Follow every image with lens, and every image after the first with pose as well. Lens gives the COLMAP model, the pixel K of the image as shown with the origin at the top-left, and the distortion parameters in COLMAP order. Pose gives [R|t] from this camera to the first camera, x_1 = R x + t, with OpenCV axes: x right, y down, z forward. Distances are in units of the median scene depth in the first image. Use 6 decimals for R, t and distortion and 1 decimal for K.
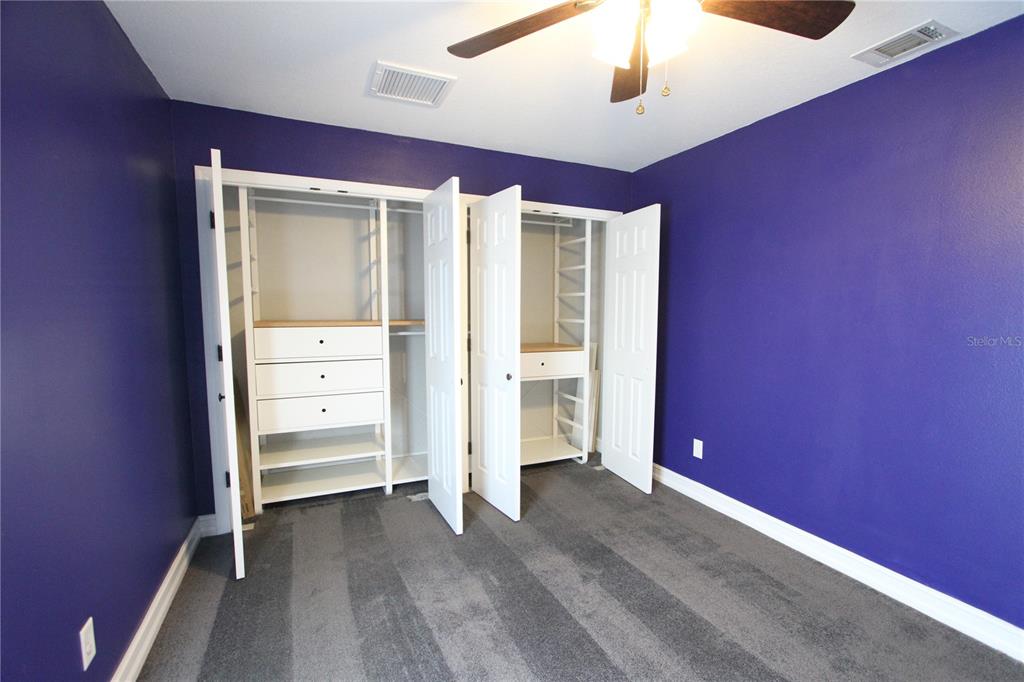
lens RADIAL K [[478.6, 0, 514.9], [0, 478.6, 345.6], [0, 0, 1]] dist [0.000278, -0.000062]
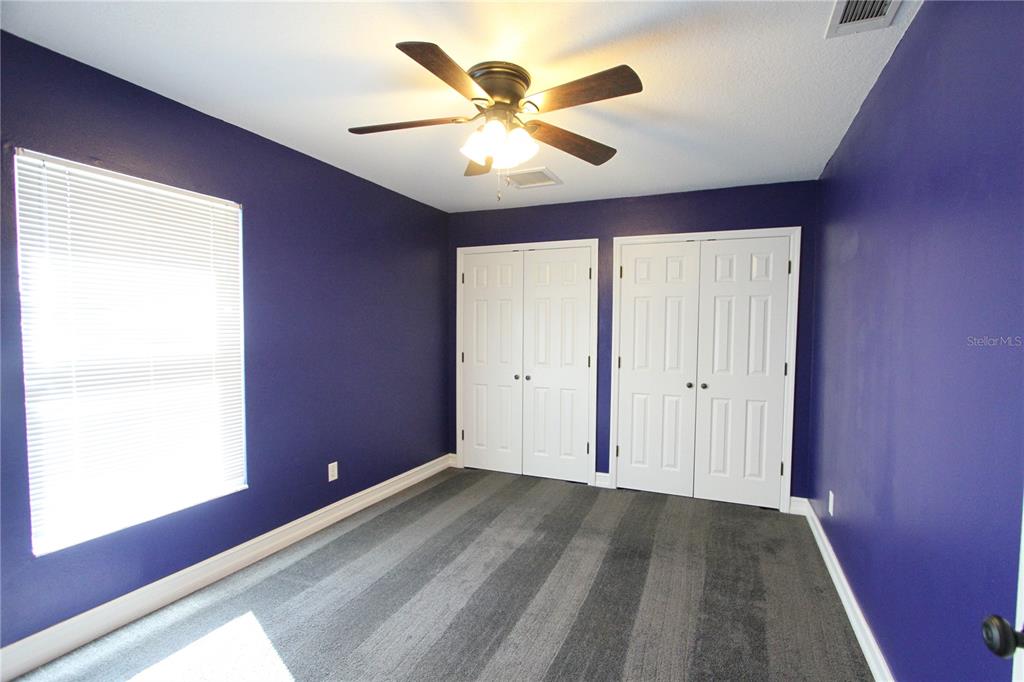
lens RADIAL K [[478.6, 0, 513.7], [0, 478.6, 342.0], [0, 0, 1]] dist [0.000278, -0.000062]
pose [[0.661073, 0.028455, -0.749782, 0.861676], [-0.062703, 0.997880, -0.017414, -0.014507], [0.747697, 0.058525, 0.661456, 0.047468]]
